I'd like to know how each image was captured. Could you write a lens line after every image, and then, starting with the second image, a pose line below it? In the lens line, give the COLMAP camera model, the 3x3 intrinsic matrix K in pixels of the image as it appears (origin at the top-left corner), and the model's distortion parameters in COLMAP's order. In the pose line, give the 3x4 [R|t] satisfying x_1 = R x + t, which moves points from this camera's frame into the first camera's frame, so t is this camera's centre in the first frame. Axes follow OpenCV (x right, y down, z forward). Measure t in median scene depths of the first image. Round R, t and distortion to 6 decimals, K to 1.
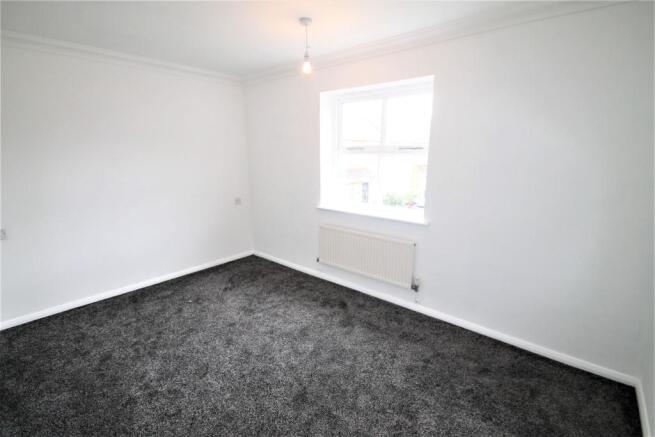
lens RADIAL K [[310.6, 0, 325.2], [0, 310.6, 222.0], [0, 0, 1]] dist [-0.000979, -0.000564]
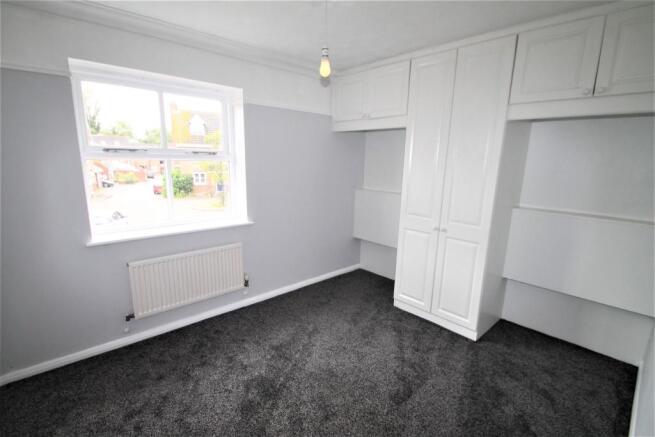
lens RADIAL K [[310.6, 0, 325.2], [0, 310.6, 222.0], [0, 0, 1]] dist [-0.000979, -0.000564]
pose [[0.118903, -0.202610, 0.972014, -0.641038], [0.197404, 0.964240, 0.176842, -0.122436], [-0.973085, 0.170852, 0.154647, 0.506361]]
